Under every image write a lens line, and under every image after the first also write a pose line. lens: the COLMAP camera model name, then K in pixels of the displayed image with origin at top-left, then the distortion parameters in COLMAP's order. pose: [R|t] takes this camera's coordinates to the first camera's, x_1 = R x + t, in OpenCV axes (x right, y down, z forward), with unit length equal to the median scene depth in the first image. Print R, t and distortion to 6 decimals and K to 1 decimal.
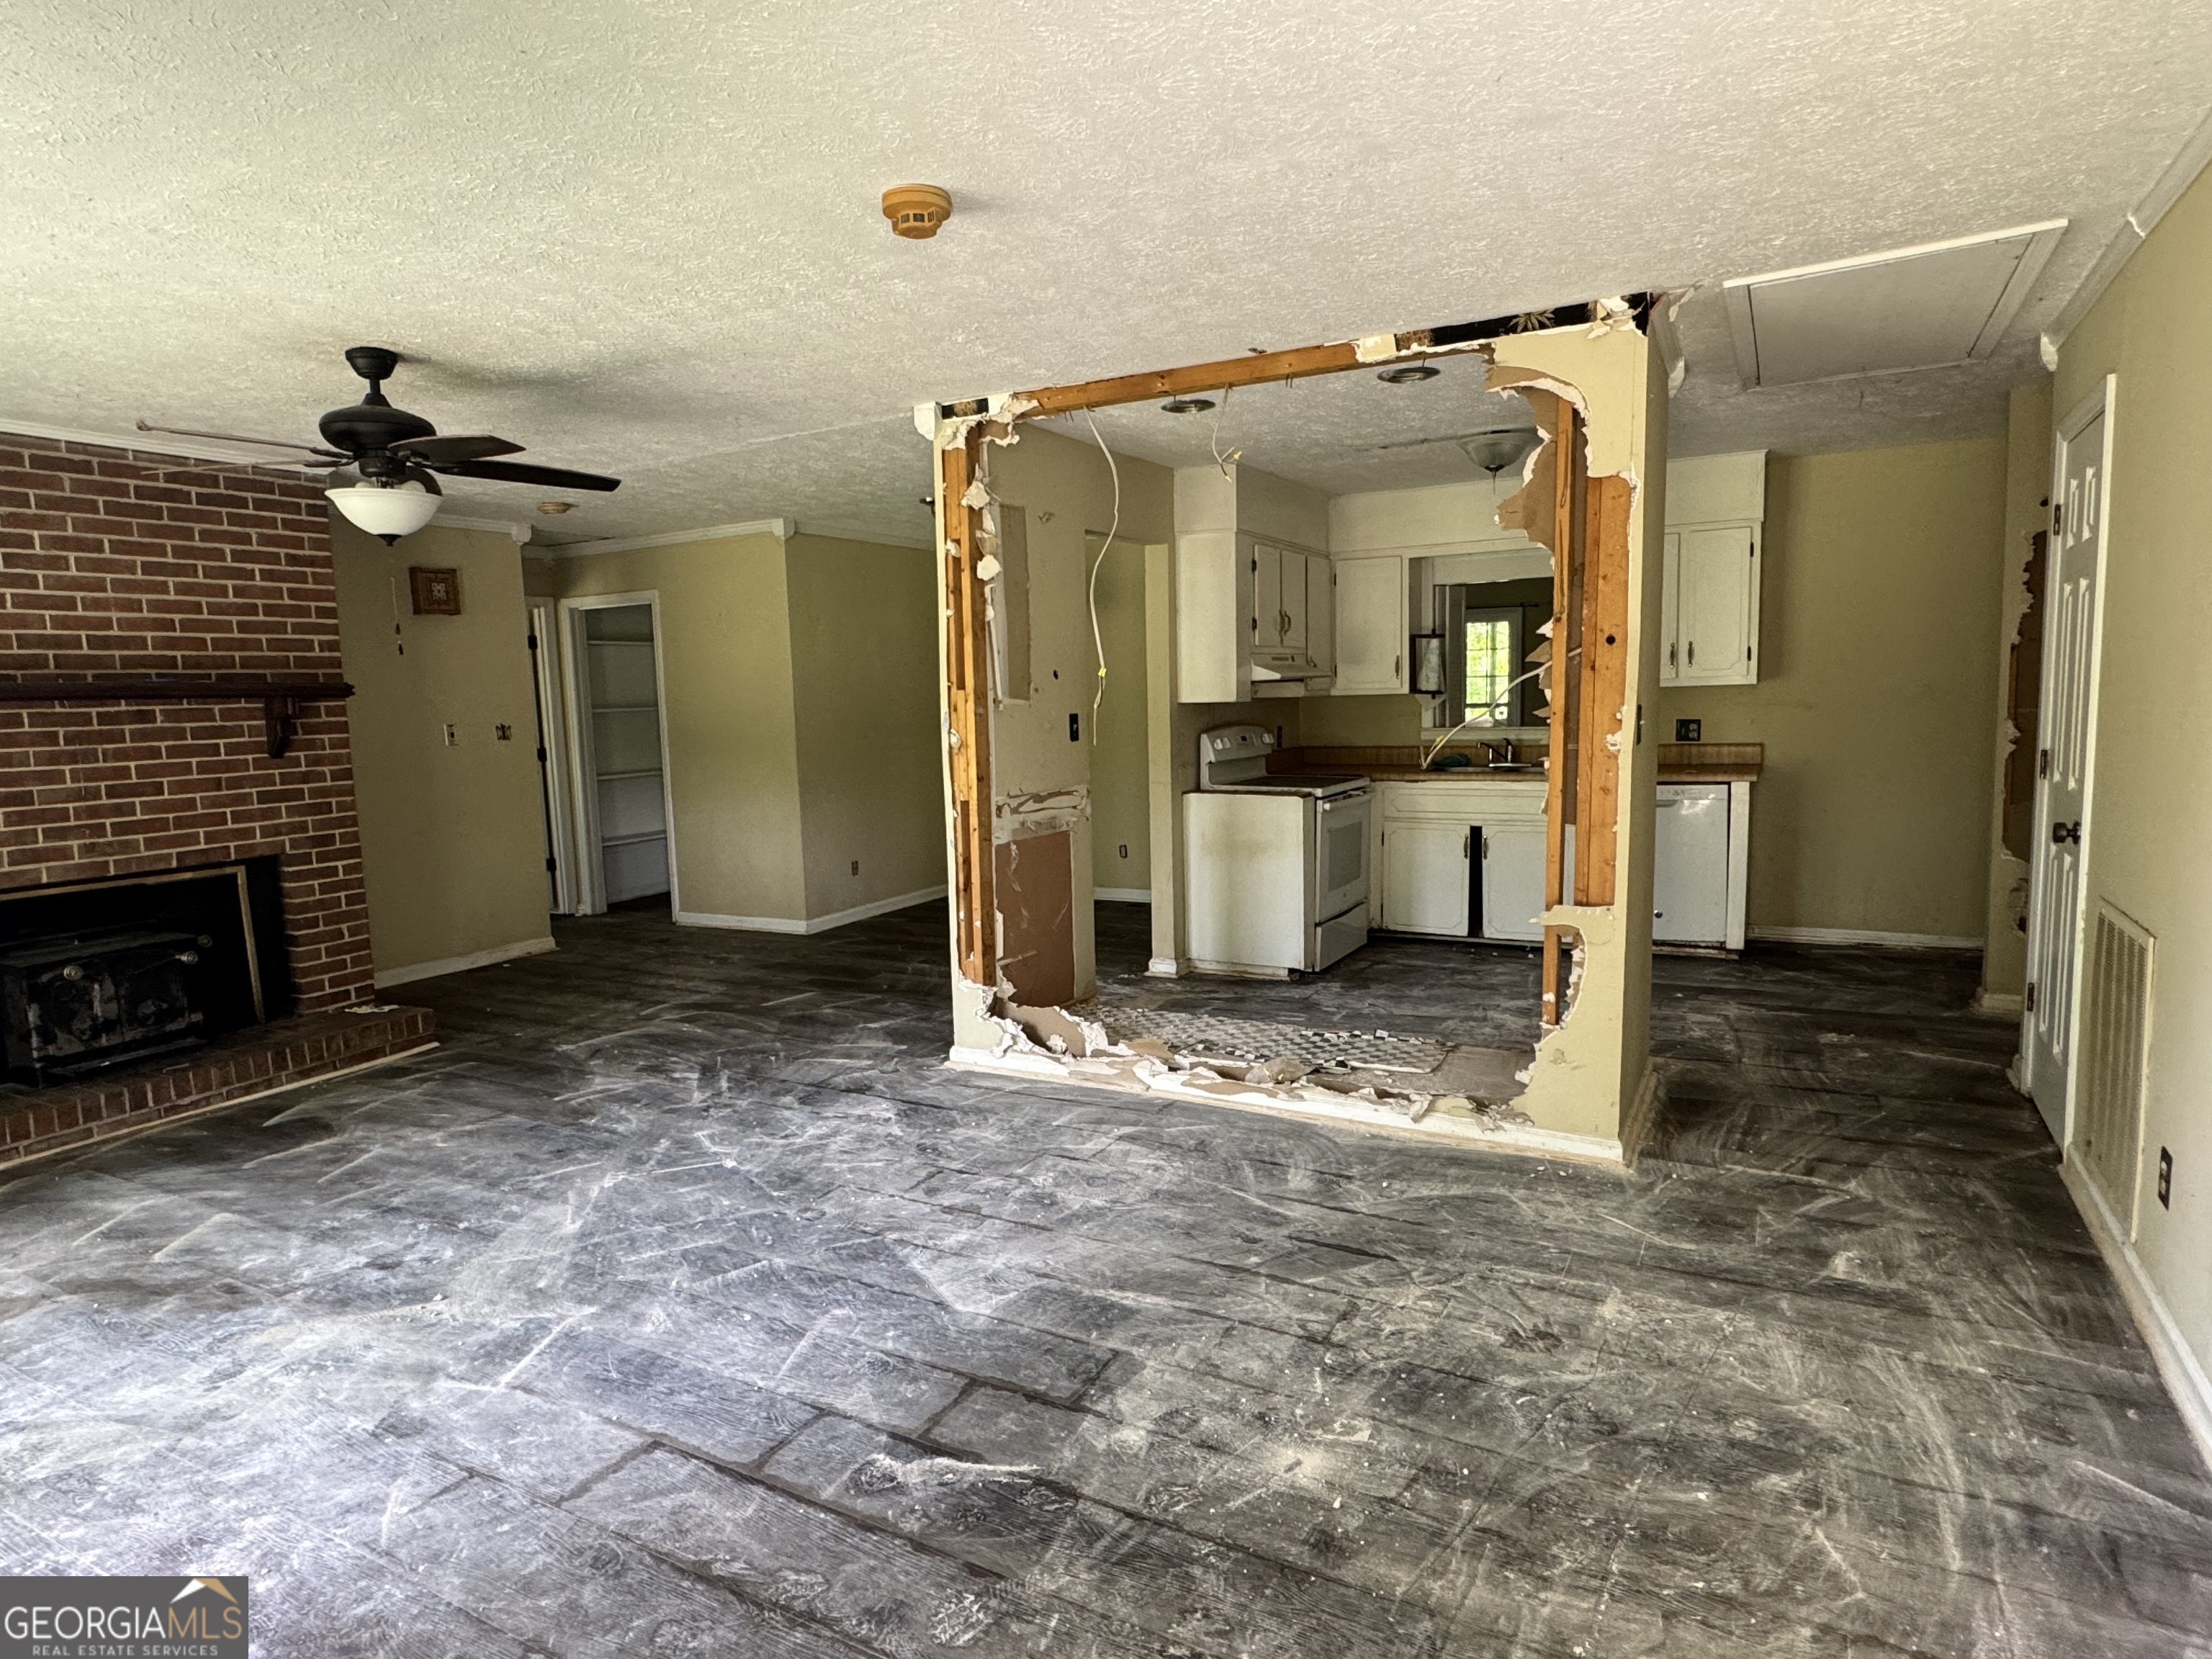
lens RADIAL K [[1253.1, 0, 1106.0], [0, 1253.1, 829.5], [0, 0, 1]] dist [-0.074135, 0.042491]
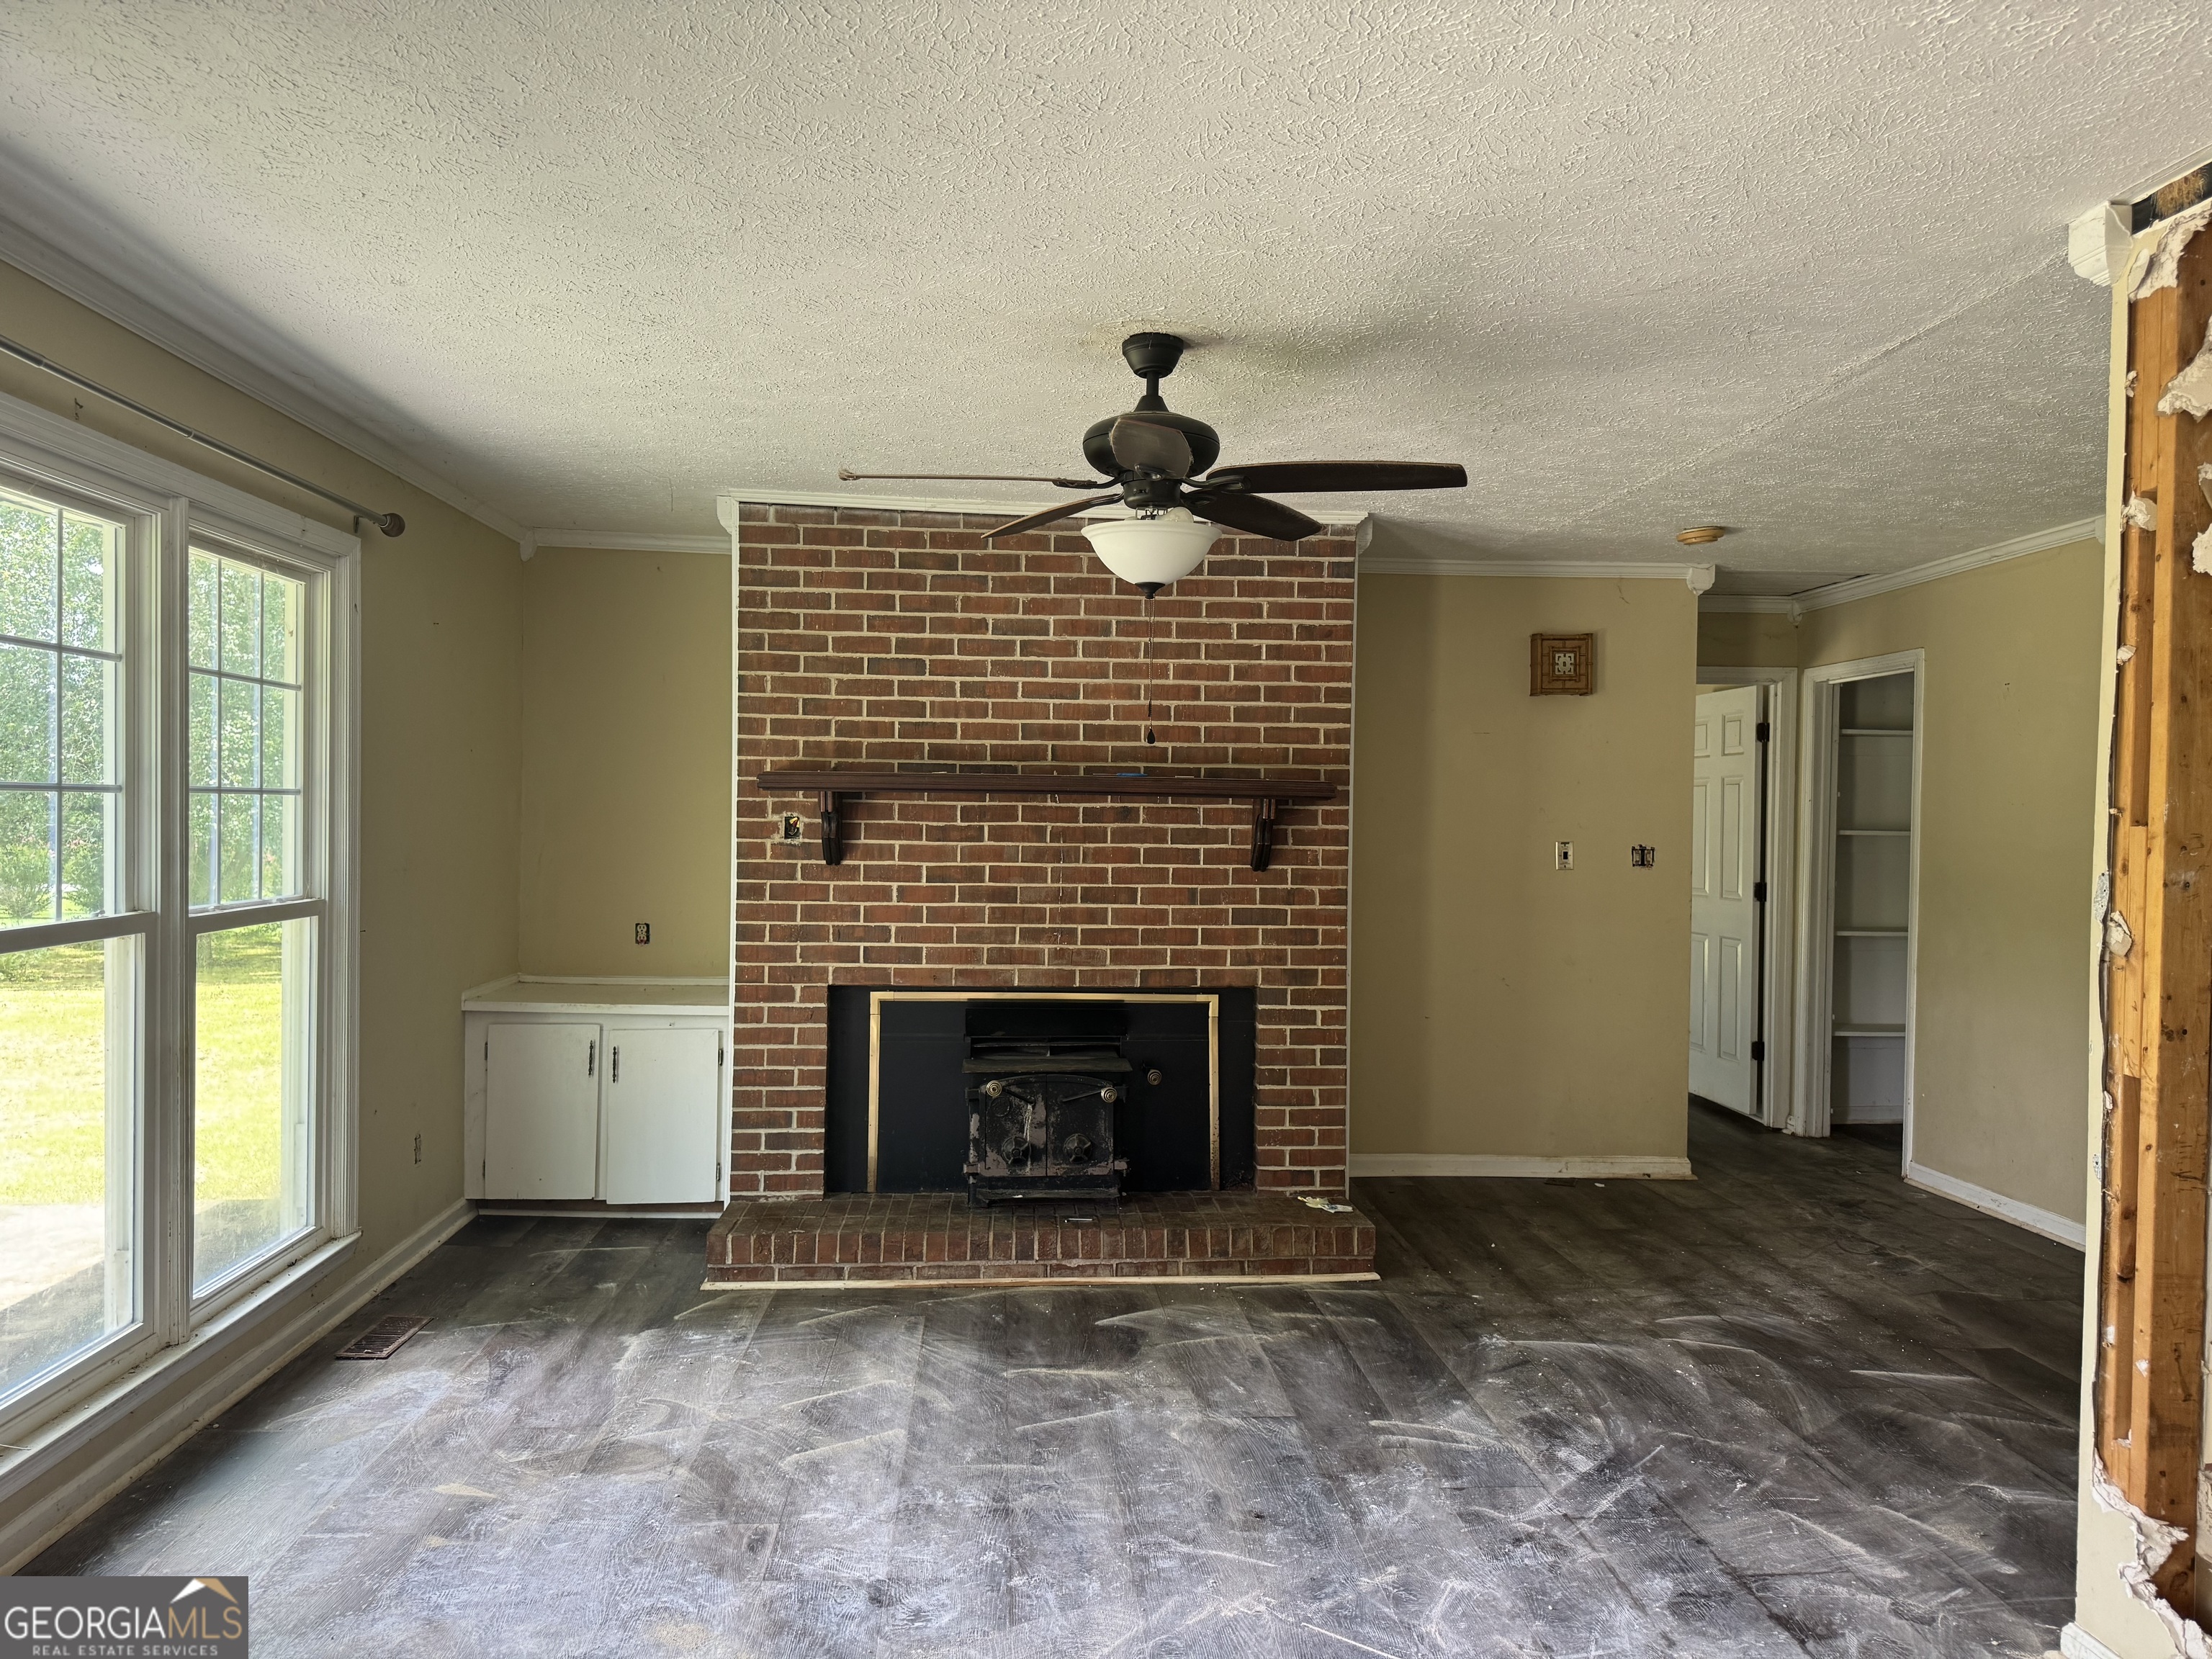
lens RADIAL K [[1531.6, 0, 1106.0], [0, 1531.6, 829.5], [0, 0, 1]] dist [0.136517, -0.173366]
pose [[0.543868, 0.041919, -0.838123, 0.147379], [-0.118934, 0.992520, -0.027537, -0.049849], [0.830700, 0.114657, 0.544786, 0.379317]]
